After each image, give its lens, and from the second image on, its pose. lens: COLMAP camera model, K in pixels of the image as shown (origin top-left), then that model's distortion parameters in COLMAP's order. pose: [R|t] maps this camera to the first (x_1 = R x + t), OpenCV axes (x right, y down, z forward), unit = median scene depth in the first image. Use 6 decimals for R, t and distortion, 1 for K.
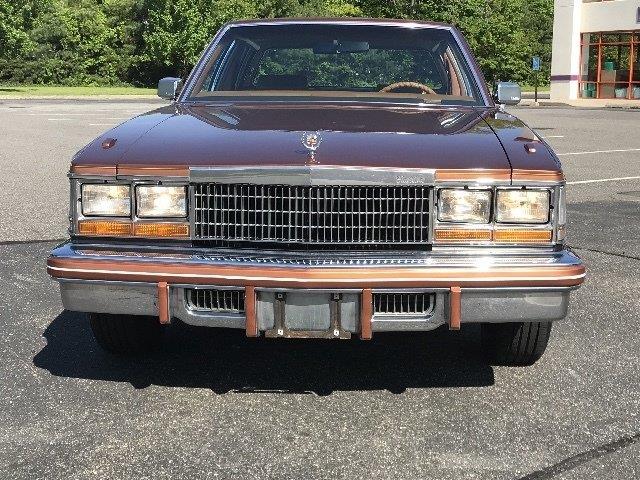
lens RADIAL K [[940.8, 0, 320.0], [0, 940.8, 240.0], [0, 0, 1]] dist [0.218944, -0.822147]
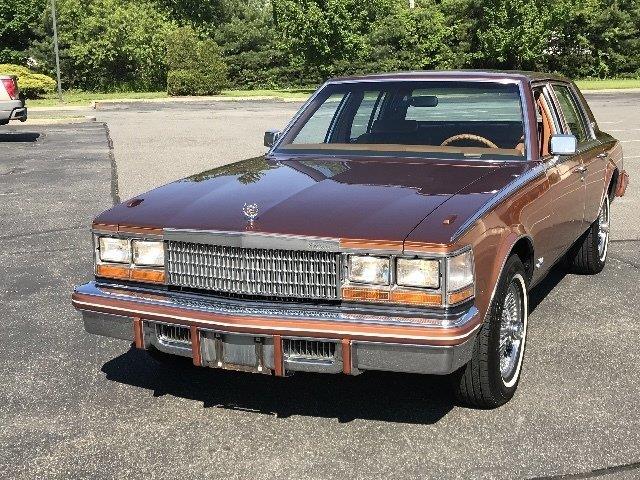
lens RADIAL K [[940.8, 0, 320.0], [0, 940.8, 240.0], [0, 0, 1]] dist [0.218944, -0.822147]
pose [[0.934226, 0.042069, -0.354192, 0.444354], [-0.038905, 0.999114, 0.016053, -0.078237], [0.354553, -0.001218, 0.935035, -0.101349]]
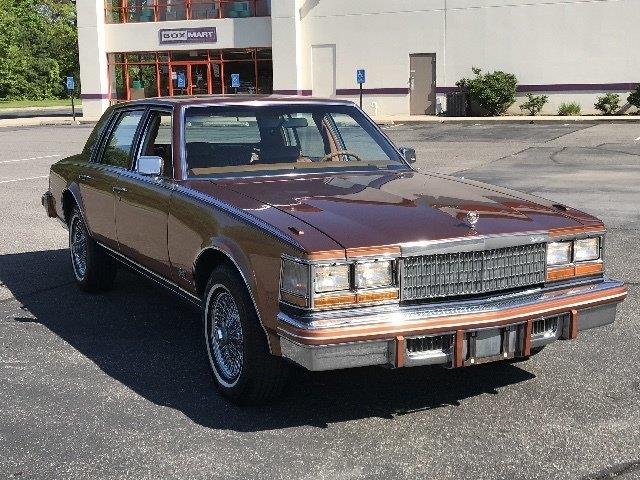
lens RADIAL K [[940.8, 0, 320.0], [0, 940.8, 240.0], [0, 0, 1]] dist [0.218944, -0.822147]
pose [[0.858991, -0.099058, 0.502317, -0.769690], [0.103989, 0.994411, 0.018273, -0.104867], [-0.501320, 0.036540, 0.864490, -0.059320]]
